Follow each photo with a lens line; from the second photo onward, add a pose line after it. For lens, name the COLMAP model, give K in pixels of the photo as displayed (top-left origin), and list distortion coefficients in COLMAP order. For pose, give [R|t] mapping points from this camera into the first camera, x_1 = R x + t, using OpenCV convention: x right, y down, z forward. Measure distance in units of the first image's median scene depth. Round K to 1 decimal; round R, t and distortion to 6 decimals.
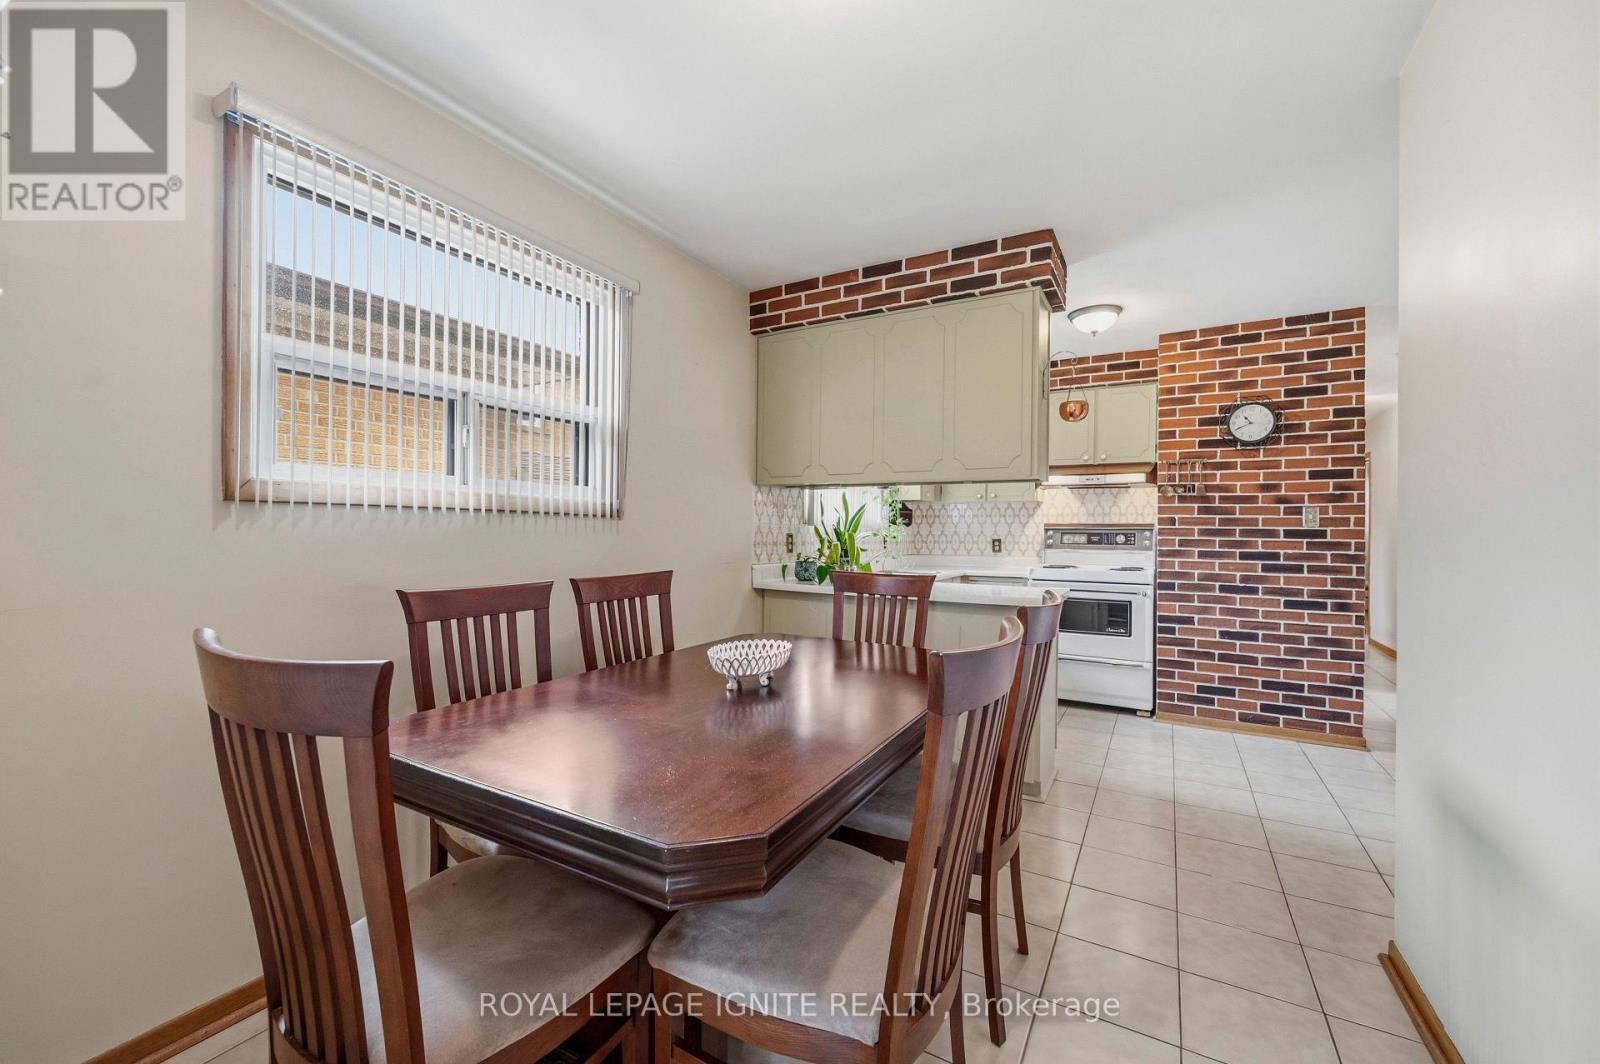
lens RADIAL K [[638.8, 0, 800.4], [0, 638.8, 531.4], [0, 0, 1]] dist [0.002152, -0.000226]
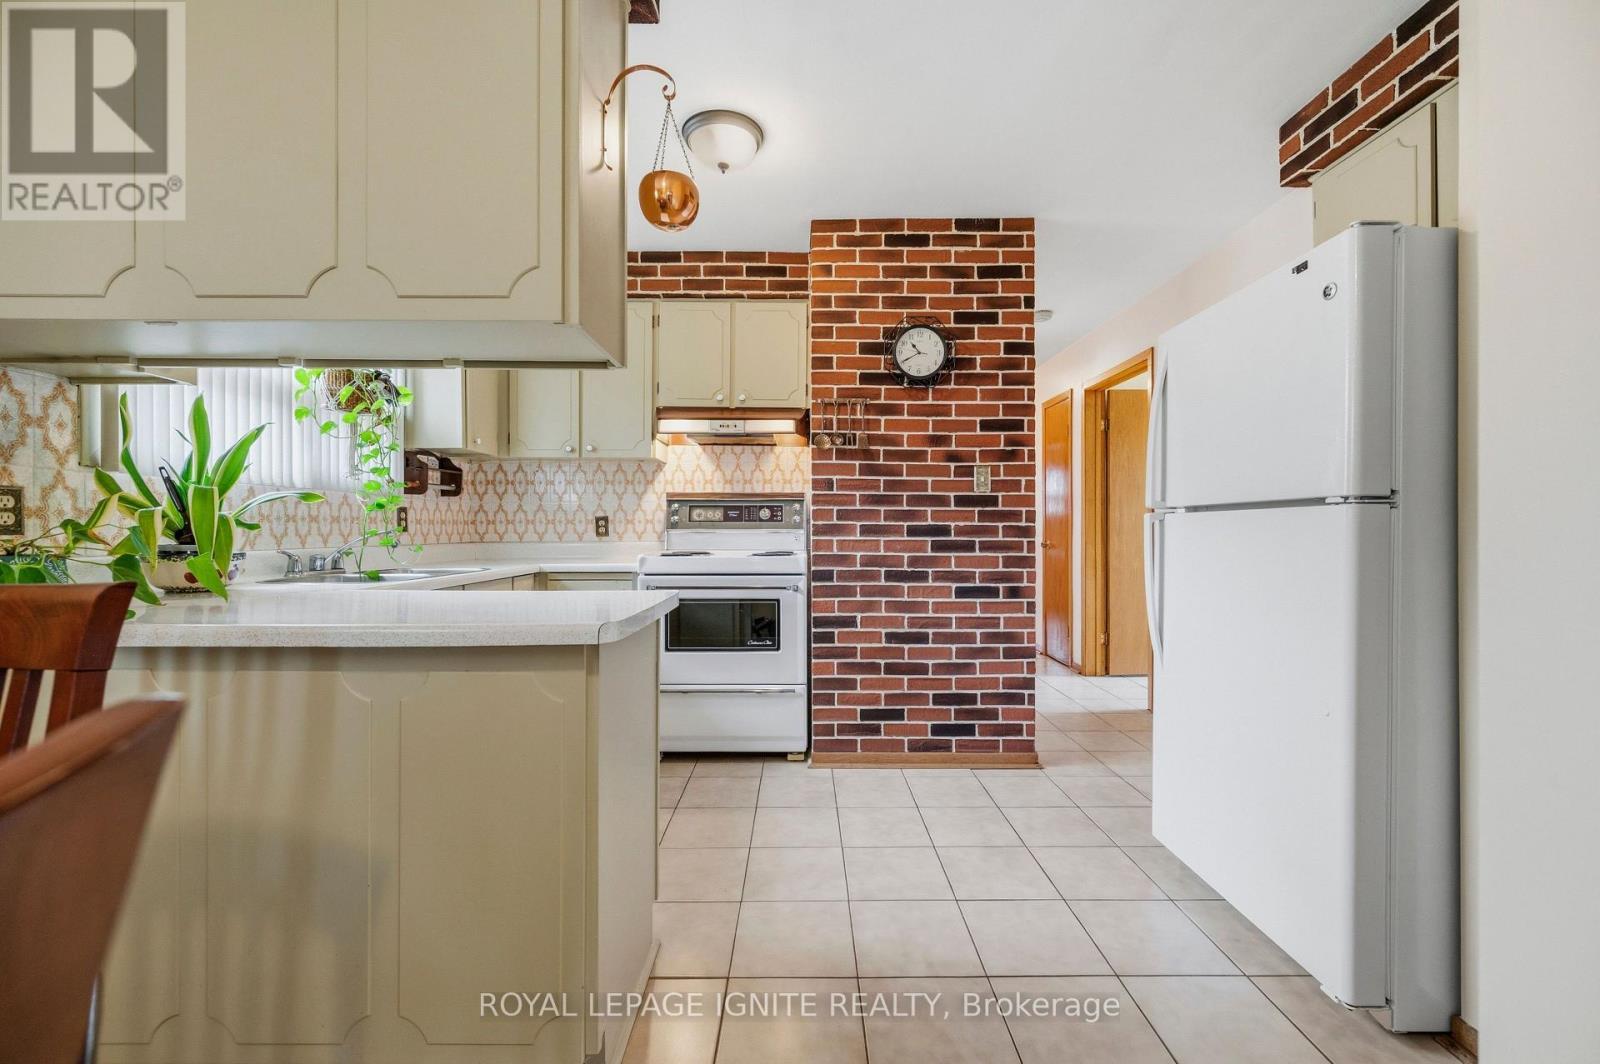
lens RADIAL K [[638.8, 0, 803.0], [0, 638.8, 535.5], [0, 0, 1]] dist [0.002152, -0.000226]
pose [[0.866044, -0.015474, 0.499728, 0.206451], [0.007242, 0.999804, 0.018409, 0.028690], [-0.499915, -0.012324, 0.865987, 0.411570]]
